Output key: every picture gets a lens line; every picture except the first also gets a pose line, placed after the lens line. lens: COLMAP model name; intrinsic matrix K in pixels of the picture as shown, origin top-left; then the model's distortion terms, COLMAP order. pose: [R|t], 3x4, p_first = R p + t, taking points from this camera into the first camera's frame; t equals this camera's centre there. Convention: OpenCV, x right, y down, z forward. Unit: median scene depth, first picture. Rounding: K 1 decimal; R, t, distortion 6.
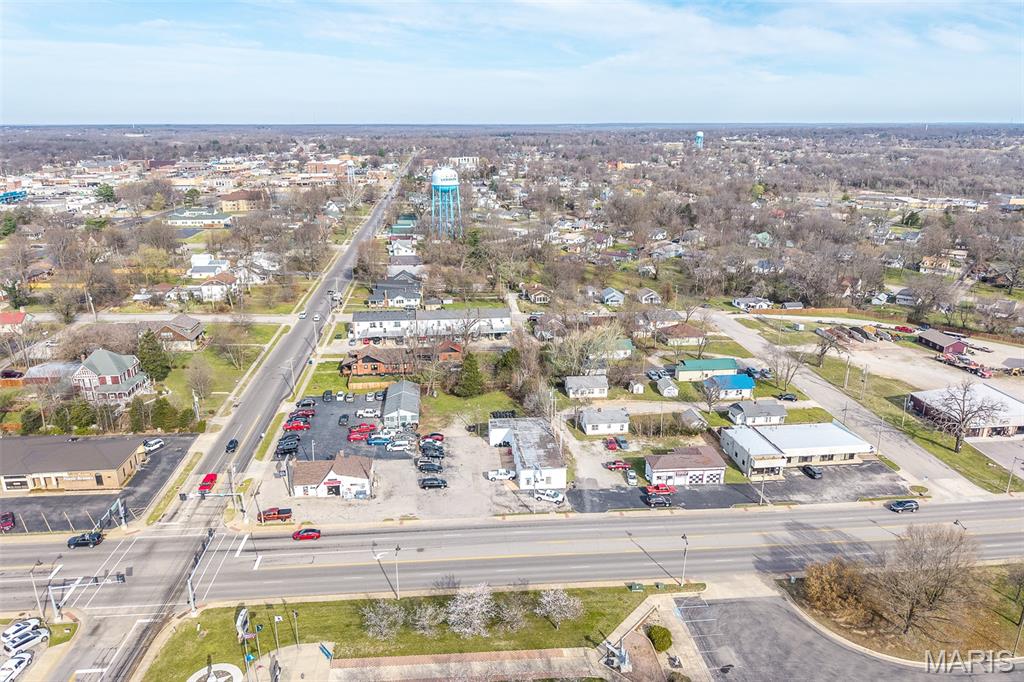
lens RADIAL K [[682.8, 0, 515.3], [0, 682.8, 339.6], [0, 0, 1]] dist [0.069844, -0.092080]
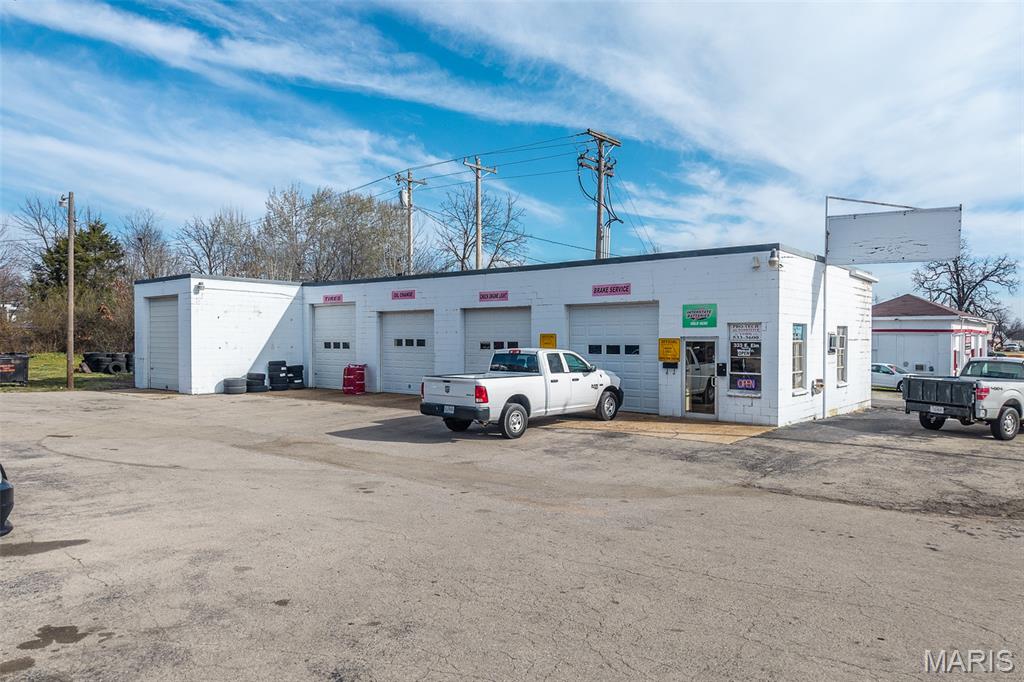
lens RADIAL K [[682.8, 0, 515.3], [0, 682.8, 339.6], [0, 0, 1]] dist [0.069844, -0.092080]
pose [[0.712256, -0.012636, 0.701806, -0.093114], [0.219704, 0.953611, -0.205805, 0.186976], [-0.666649, 0.300776, 0.681992, 0.805673]]
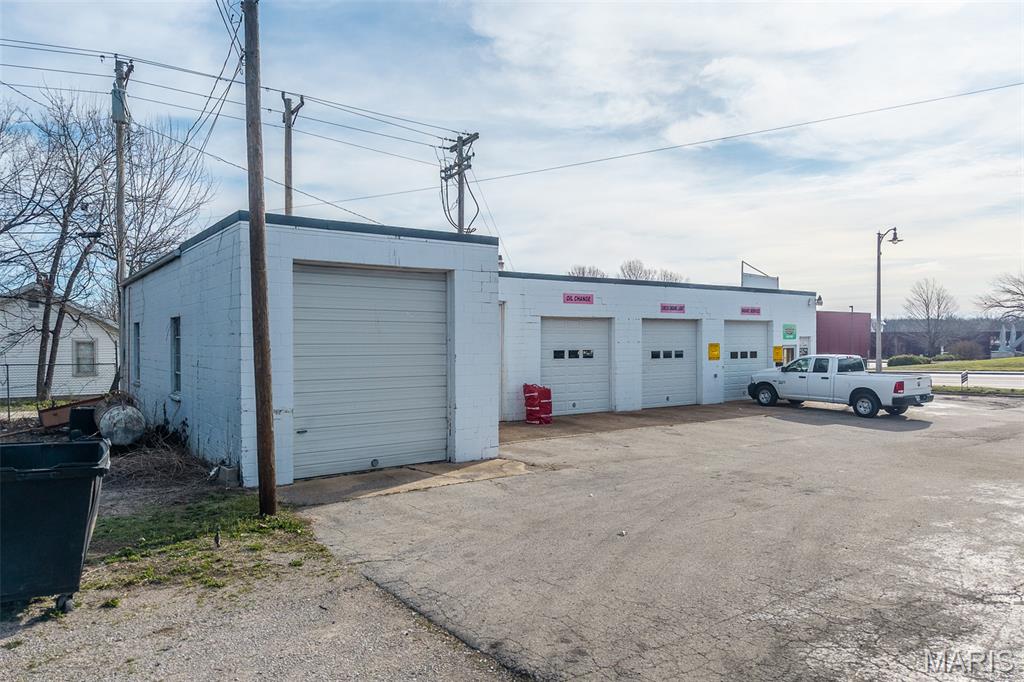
lens RADIAL K [[682.8, 0, 515.3], [0, 682.8, 339.6], [0, 0, 1]] dist [0.069844, -0.092080]
pose [[-0.504610, 0.006436, 0.863323, -0.109985], [0.268354, 0.951608, 0.149759, 0.124700], [-0.820582, 0.307246, -0.481919, 1.000306]]
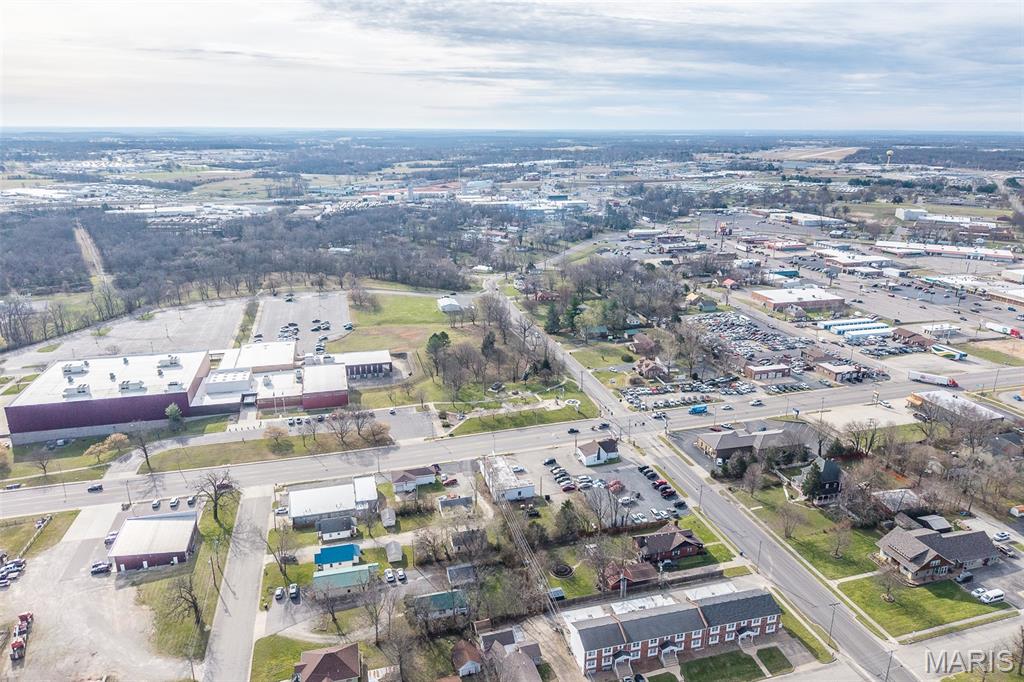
lens RADIAL K [[682.8, 0, 515.3], [0, 682.8, 339.6], [0, 0, 1]] dist [0.069844, -0.092080]
pose [[-0.987778, 0.041235, -0.150312, 0.210929], [-0.052613, 0.819556, 0.570578, -0.981035], [0.146717, 0.571513, -0.807370, 1.990681]]
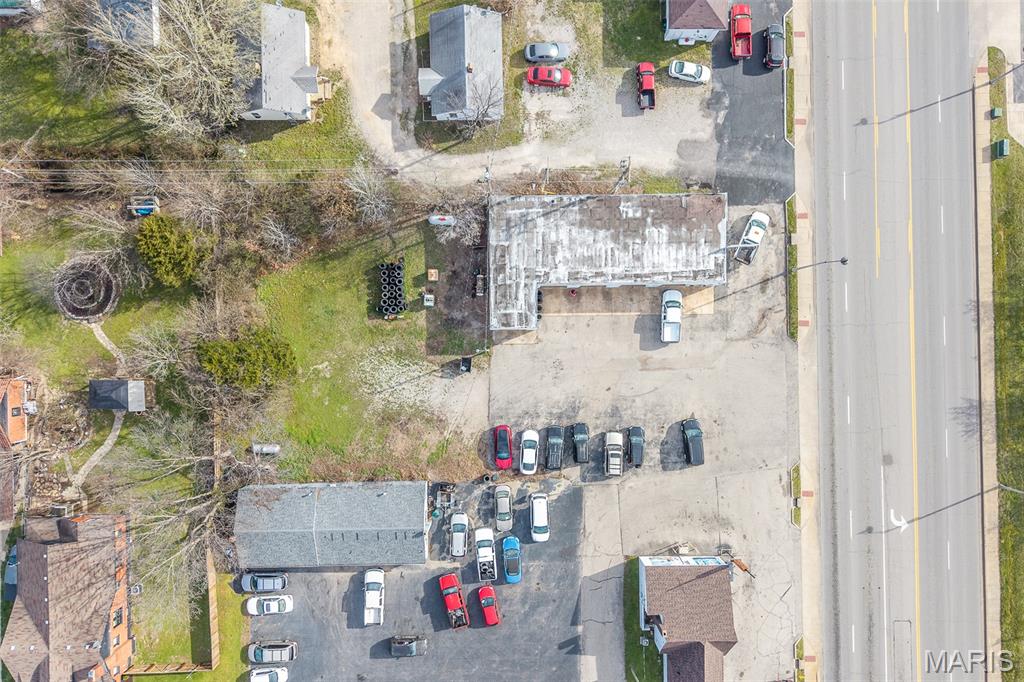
lens RADIAL K [[677.8, 0, 512.0], [0, 677.8, 341.0], [0, 0, 1]] dist [0.011914, -0.001517]
pose [[0.097886, -0.995184, -0.005199, -0.042597], [0.292529, 0.023779, 0.955961, -0.297299], [-0.951234, -0.095096, 0.293448, 0.843940]]
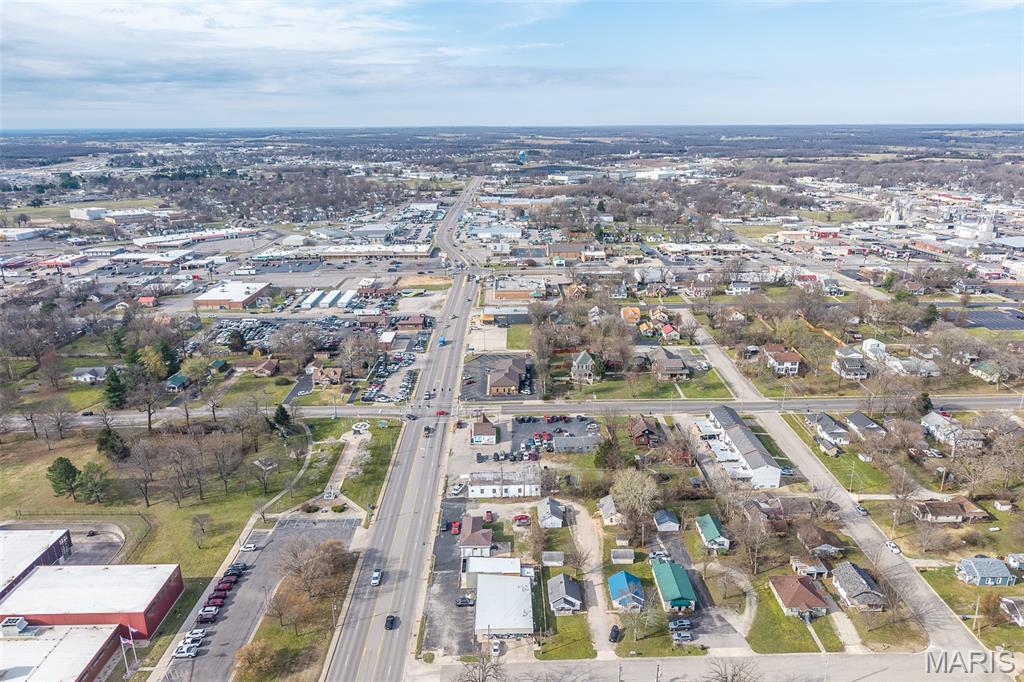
lens RADIAL K [[689.0, 0, 518.3], [0, 689.0, 317.1], [0, 0, 1]] dist [0.084592, -0.143517]
pose [[-0.092167, 0.270424, -0.958319, 1.358798], [-0.296637, 0.911261, 0.285674, -0.613556], [0.950532, 0.310602, -0.003770, 0.845400]]
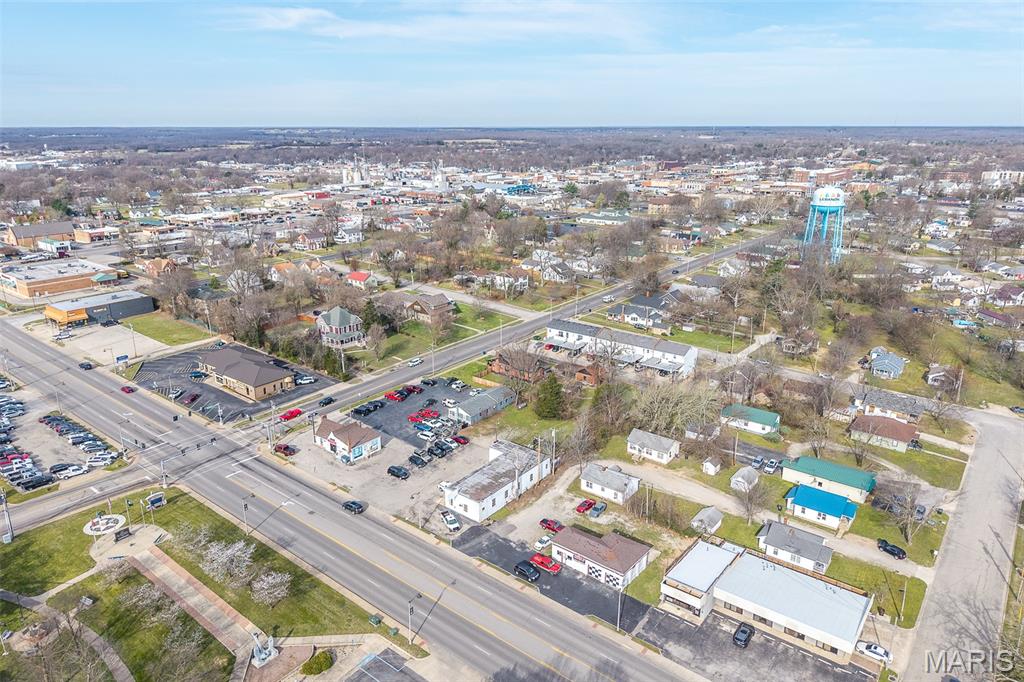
lens RADIAL K [[682.8, 0, 515.3], [0, 682.8, 339.6], [0, 0, 1]] dist [0.069844, -0.092080]
pose [[0.716947, 0.209449, -0.664919, 0.614257], [-0.210772, 0.974286, 0.079634, -0.112486], [0.664501, 0.083053, 0.742658, 0.237308]]
